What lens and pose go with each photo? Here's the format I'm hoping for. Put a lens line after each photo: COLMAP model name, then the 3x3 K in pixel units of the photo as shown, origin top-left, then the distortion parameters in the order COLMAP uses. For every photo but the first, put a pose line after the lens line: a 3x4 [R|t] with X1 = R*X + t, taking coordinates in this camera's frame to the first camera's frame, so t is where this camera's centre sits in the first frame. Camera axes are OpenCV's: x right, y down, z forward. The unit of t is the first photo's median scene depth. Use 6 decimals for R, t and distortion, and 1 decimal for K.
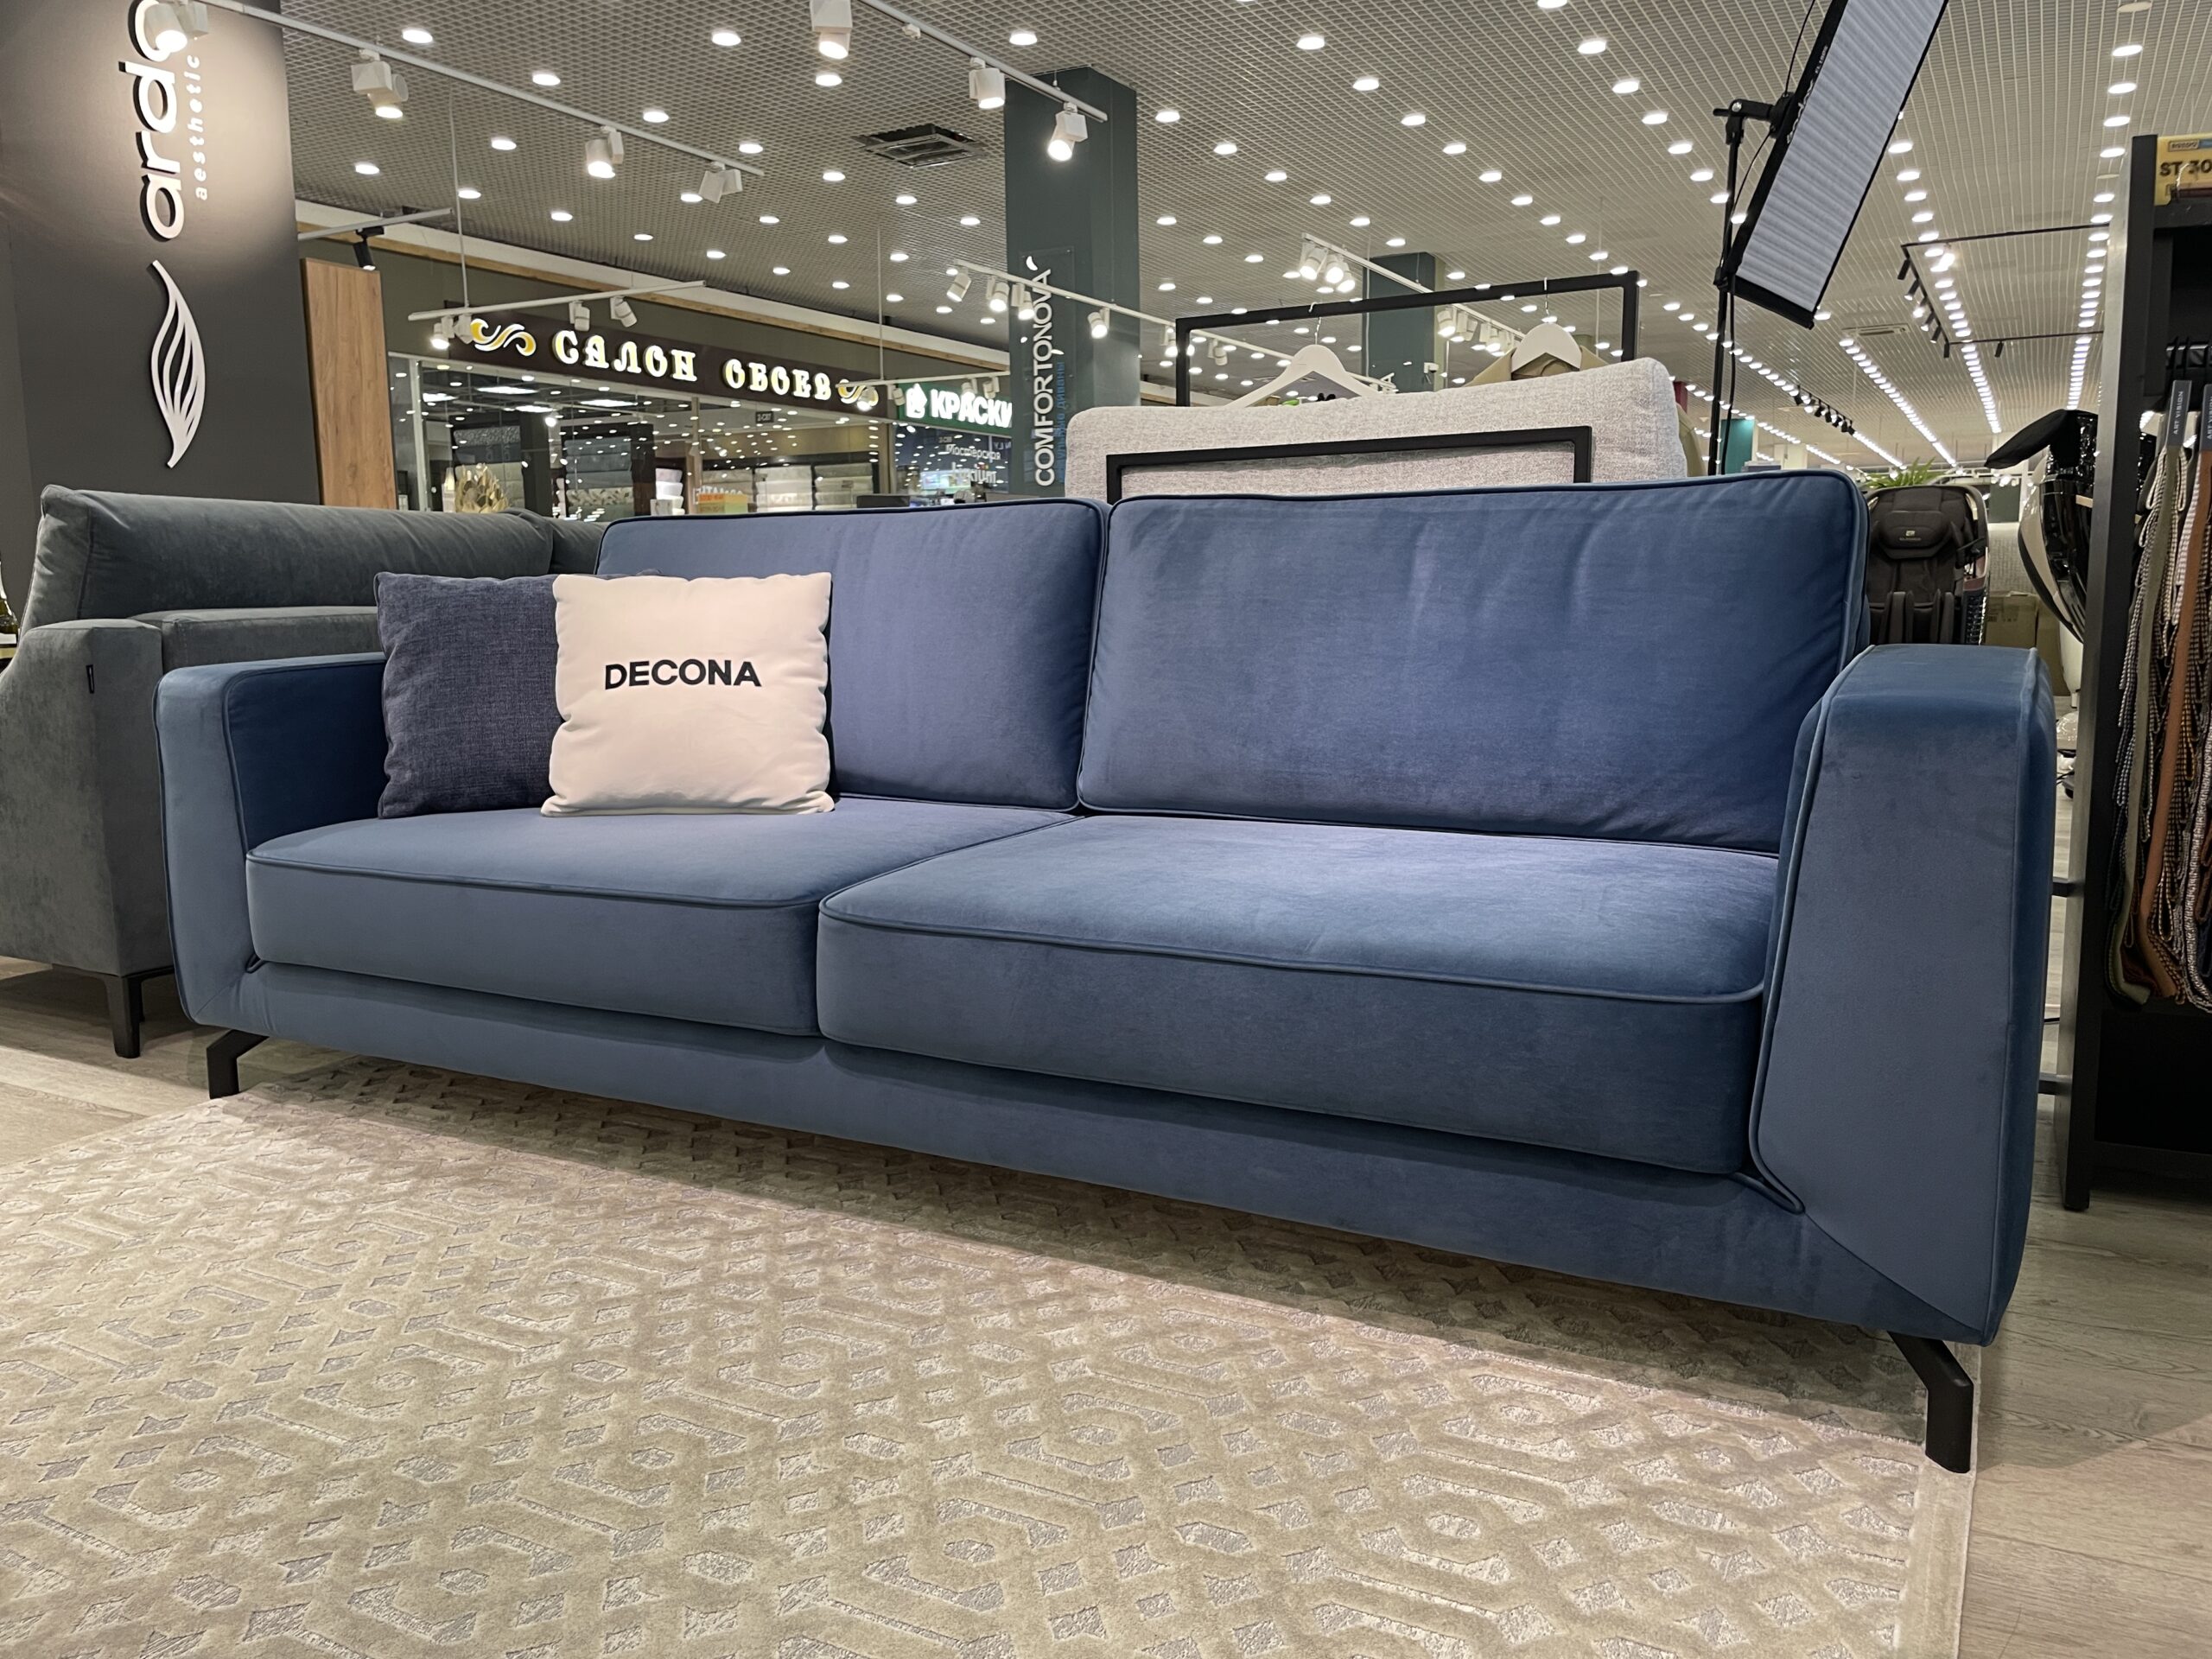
lens RADIAL K [[1692.7, 0, 1118.6], [0, 1692.7, 841.1], [0, 0, 1]] dist [0.054346, -0.059743]
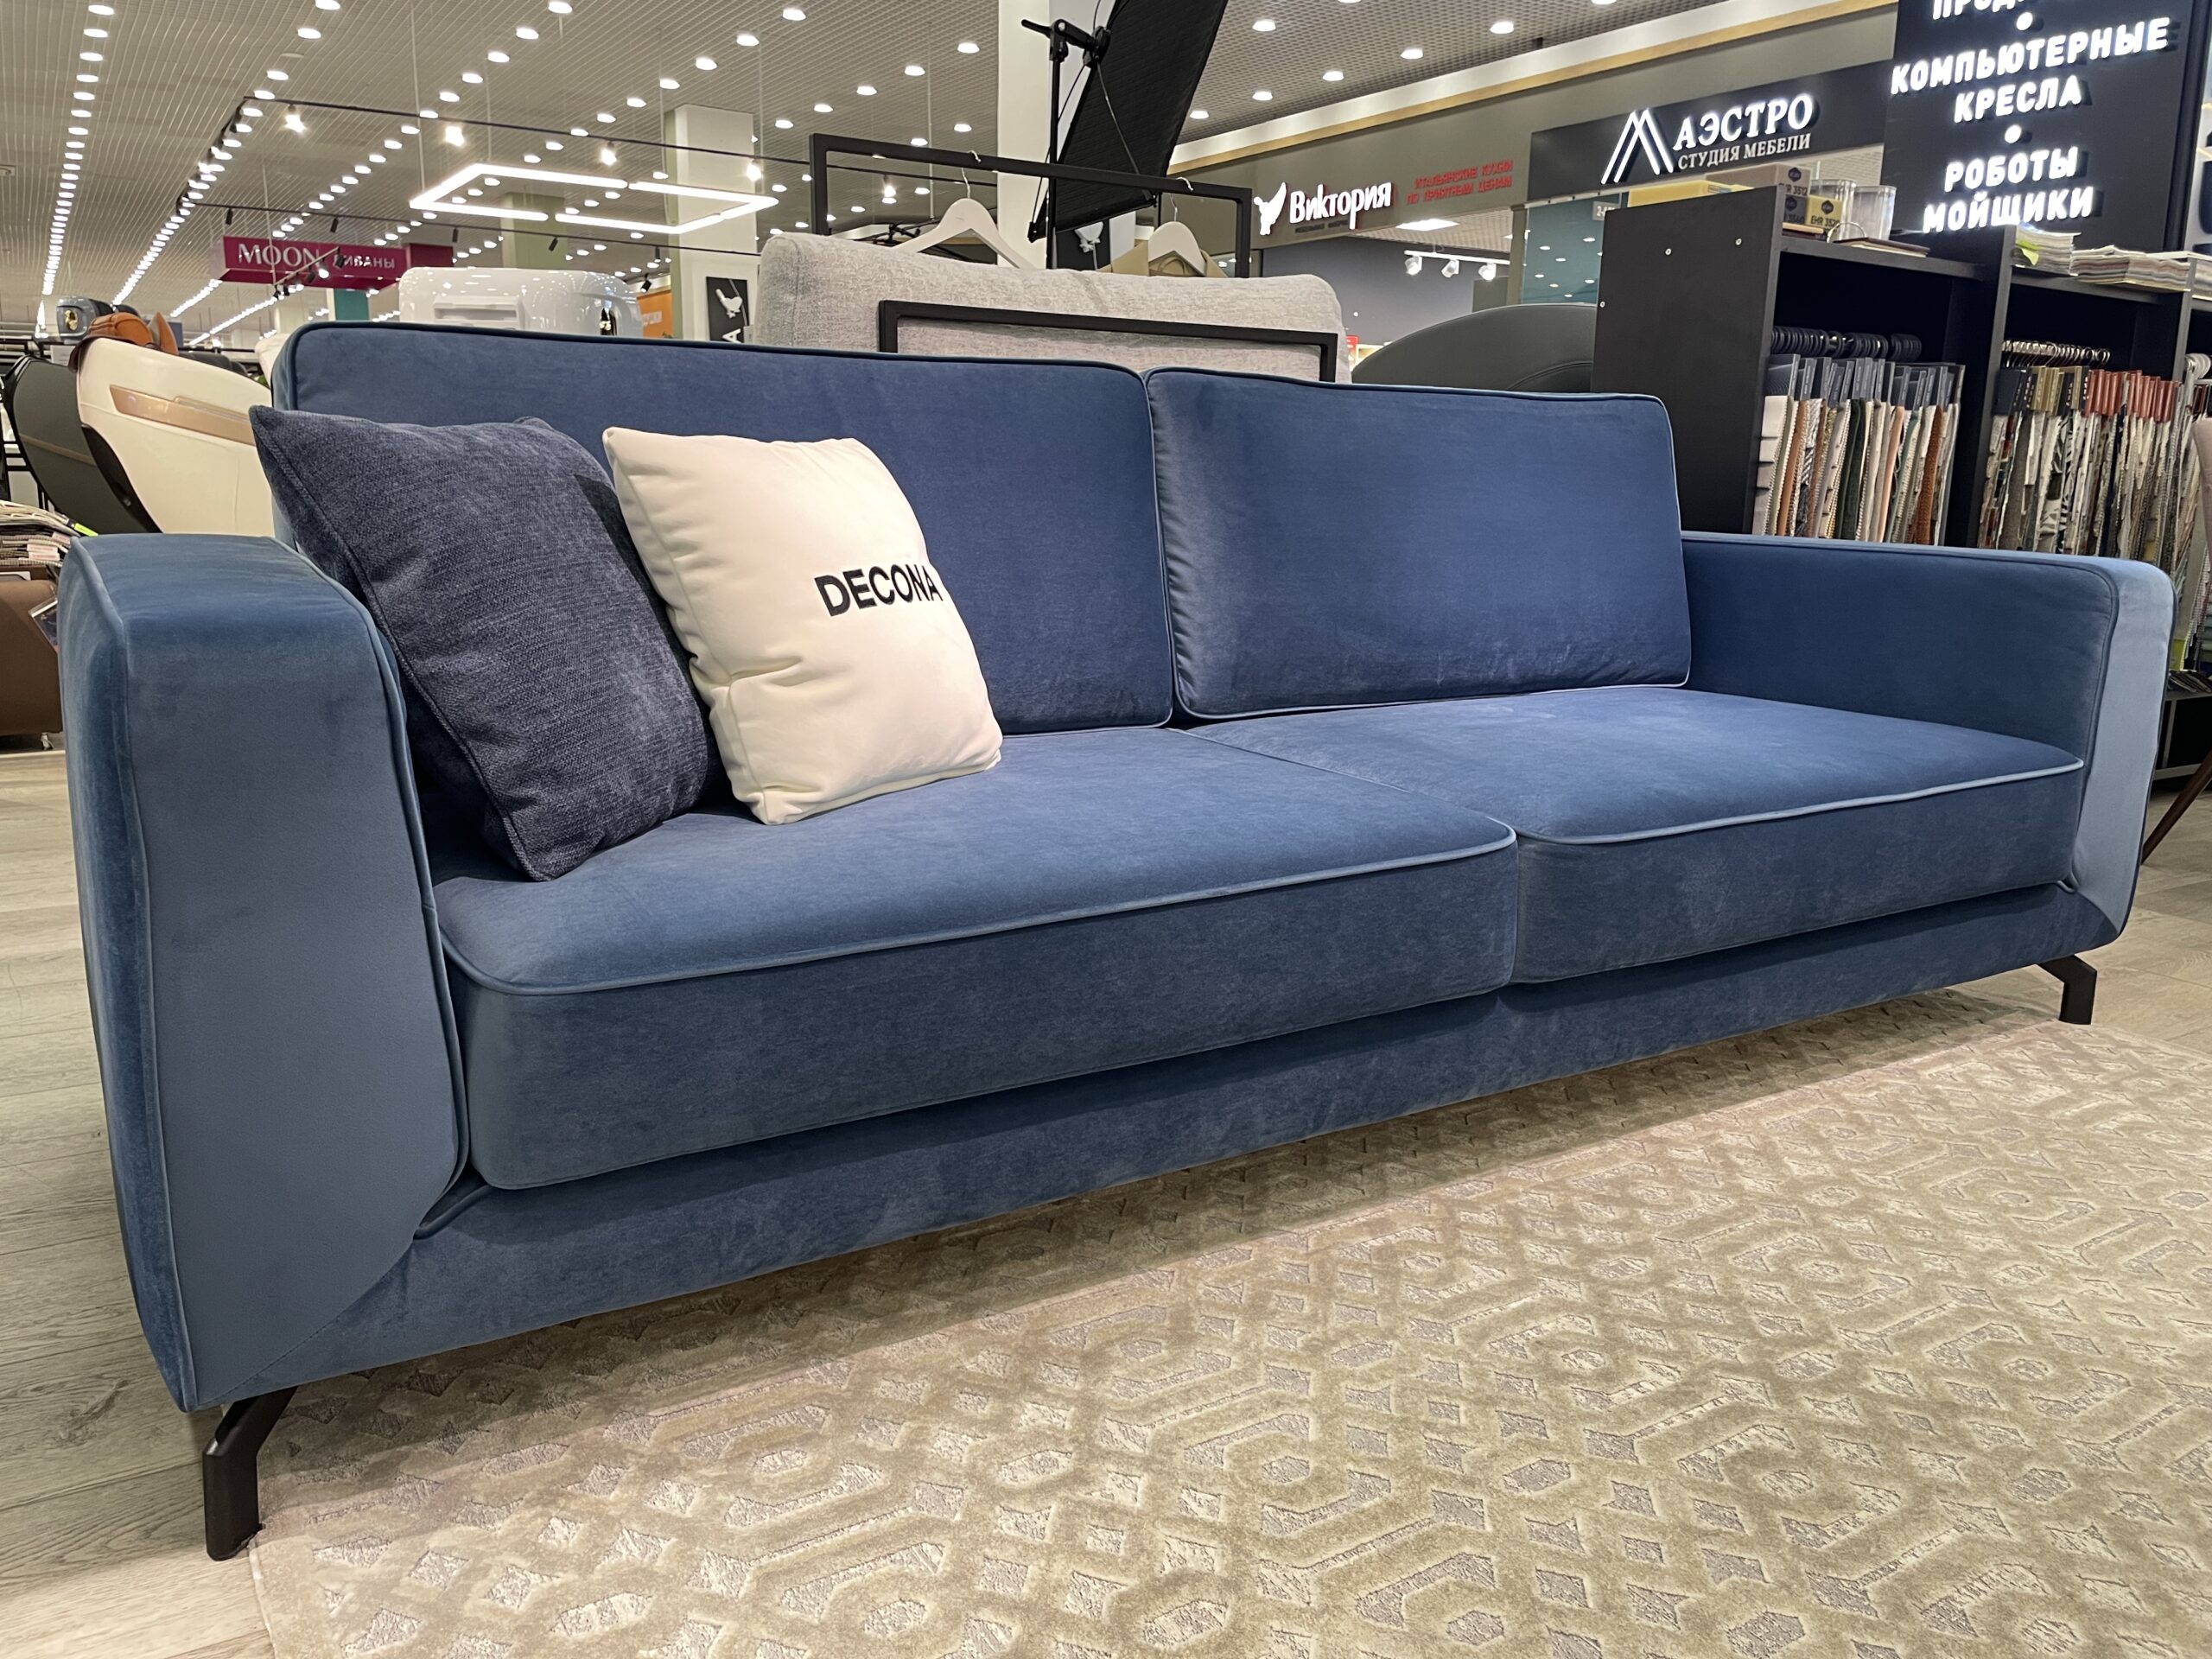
lens RADIAL K [[1692.7, 0, 1105.4], [0, 1692.7, 816.2], [0, 0, 1]] dist [0.054346, -0.059743]
pose [[0.488572, -0.156853, 0.858309, -1.055112], [0.108191, 0.987008, 0.118787, -0.102037], [-0.865790, 0.034825, 0.499194, 0.757947]]
